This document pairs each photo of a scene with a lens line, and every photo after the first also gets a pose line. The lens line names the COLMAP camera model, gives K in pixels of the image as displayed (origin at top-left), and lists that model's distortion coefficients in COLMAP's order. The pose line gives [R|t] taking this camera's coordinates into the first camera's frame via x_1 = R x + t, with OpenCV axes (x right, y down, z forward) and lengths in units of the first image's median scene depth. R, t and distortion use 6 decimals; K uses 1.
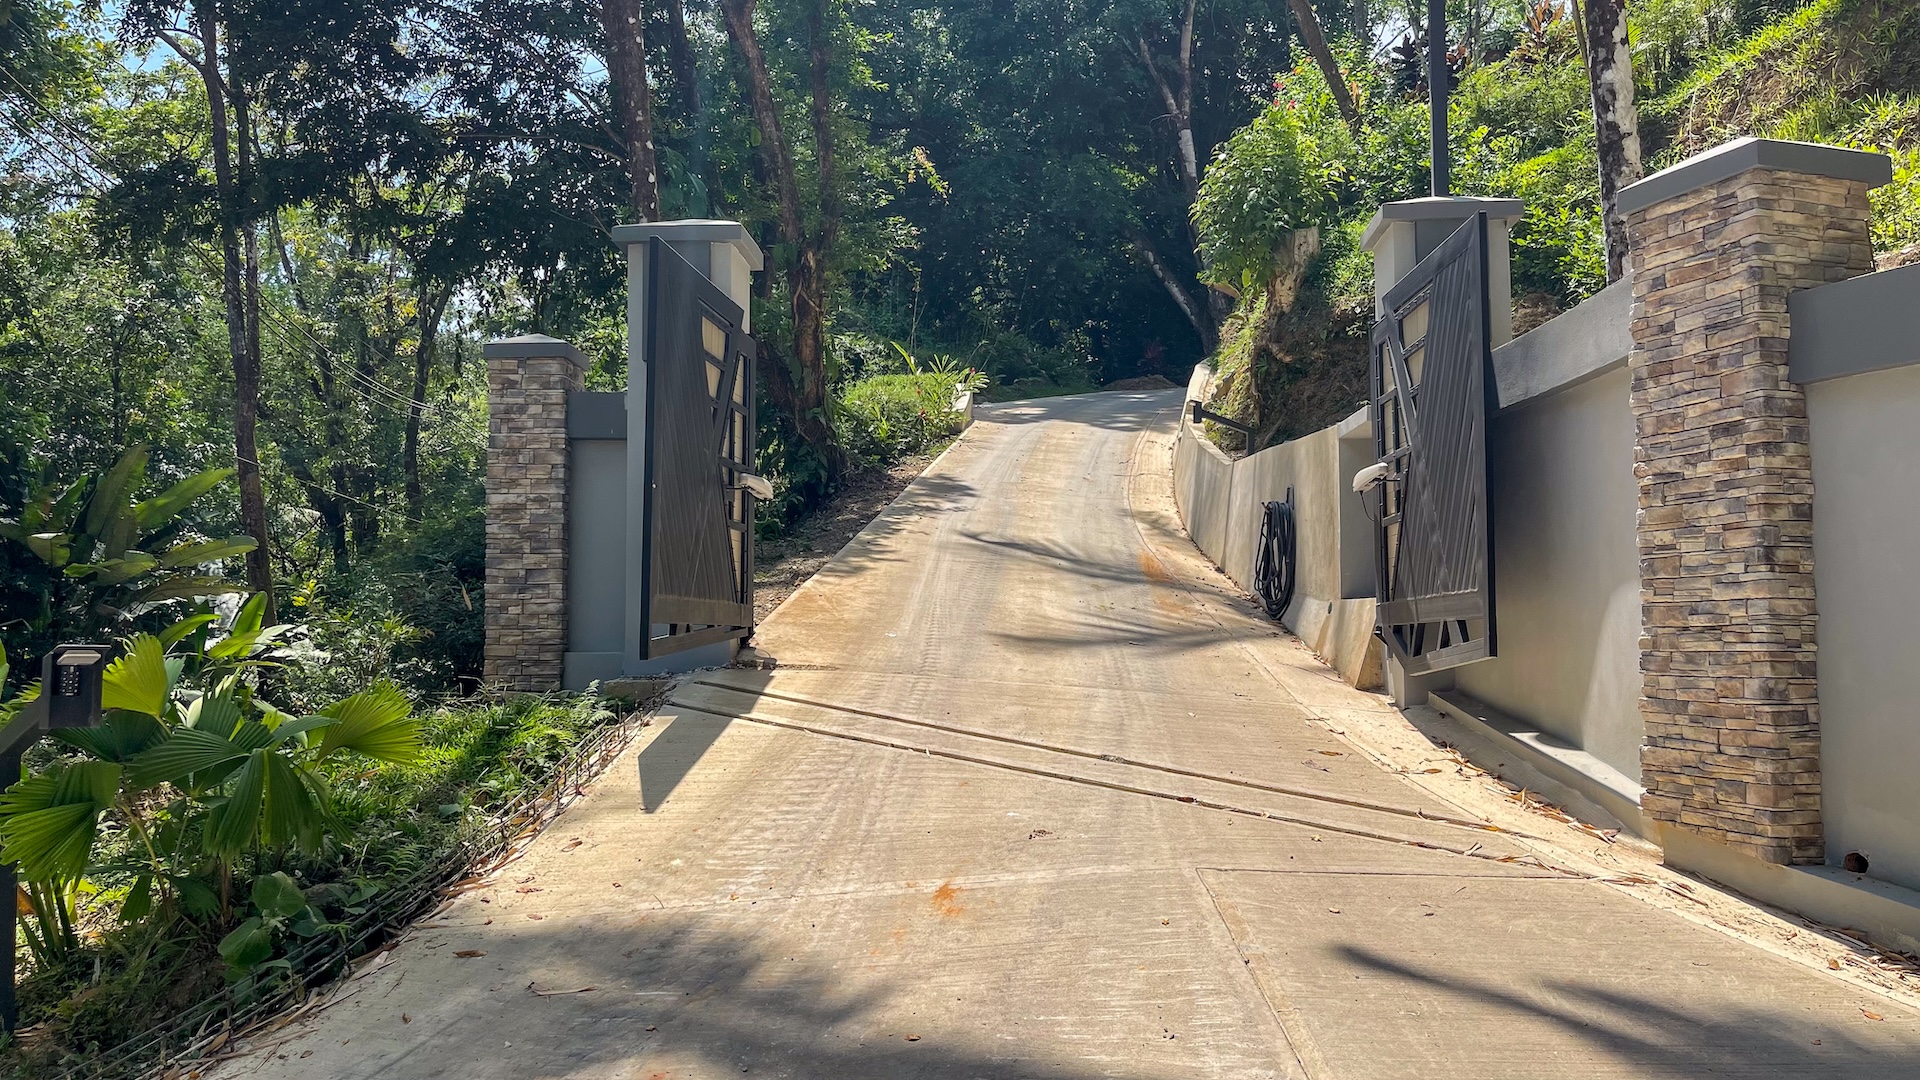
lens RADIAL K [[1440.0, 0, 960.6], [0, 1440.0, 536.7], [0, 0, 1]] dist [0.013932, 0.001754]
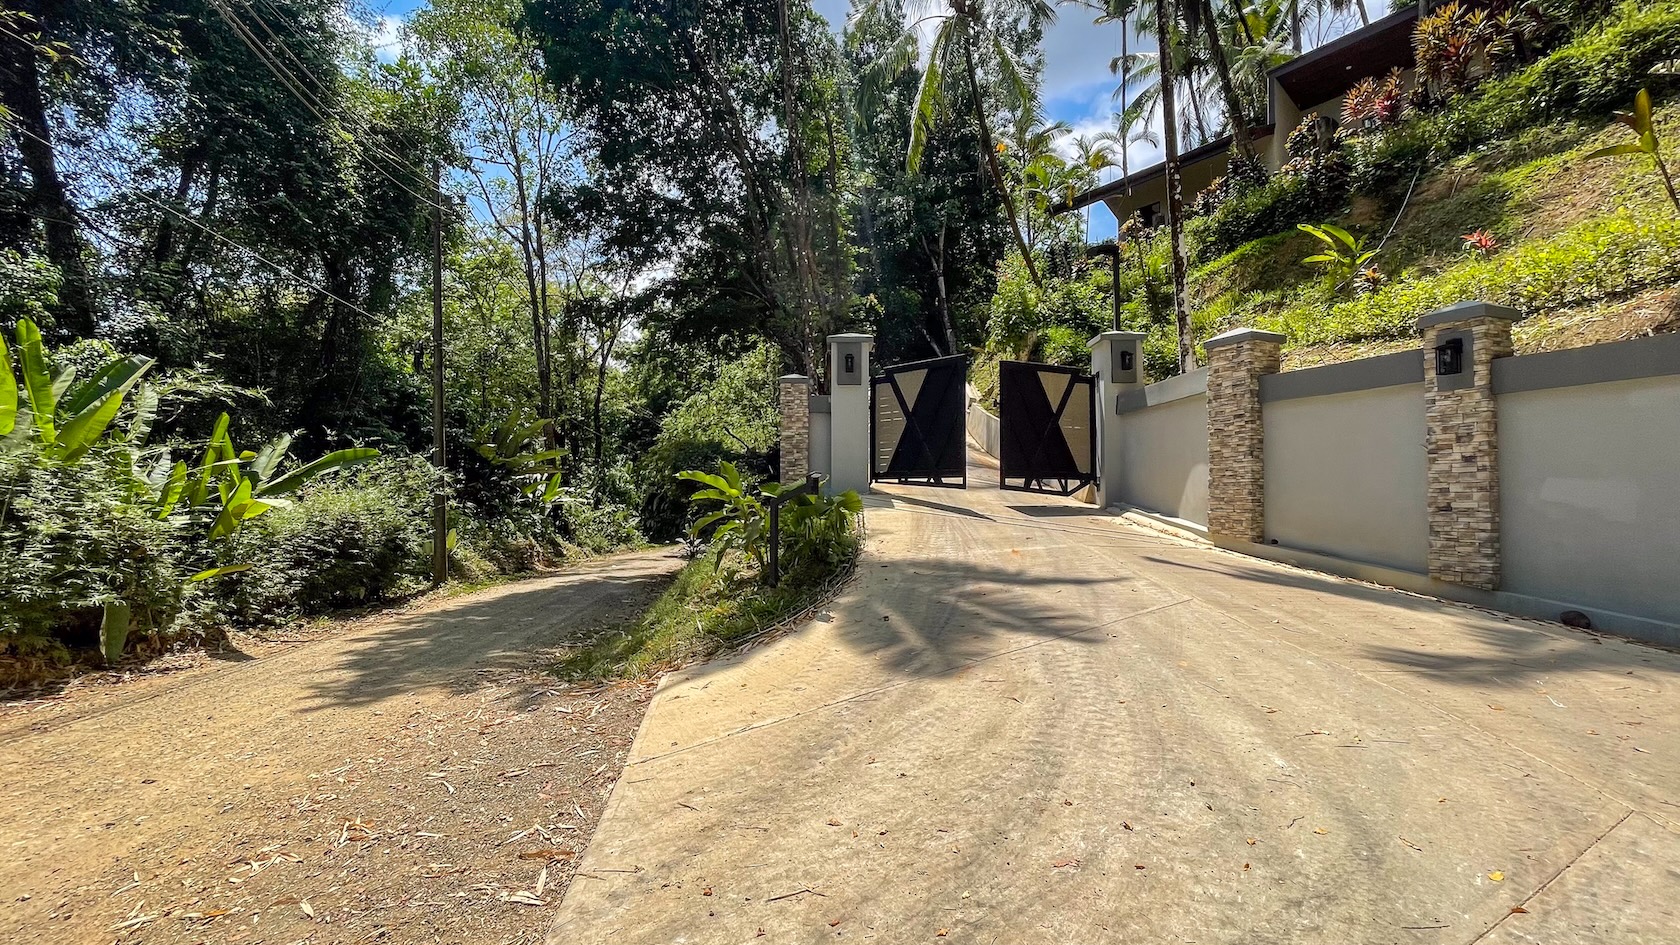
lens RADIAL K [[676.4, 0, 838.7], [0, 676.4, 472.3], [0, 0, 1]] dist [-0.000411, -0.000009]
pose [[0.998207, 0.007490, 0.059379, -0.472531], [-0.008967, 0.999656, 0.024639, 0.025054], [-0.059175, -0.025127, 0.997931, -0.499607]]
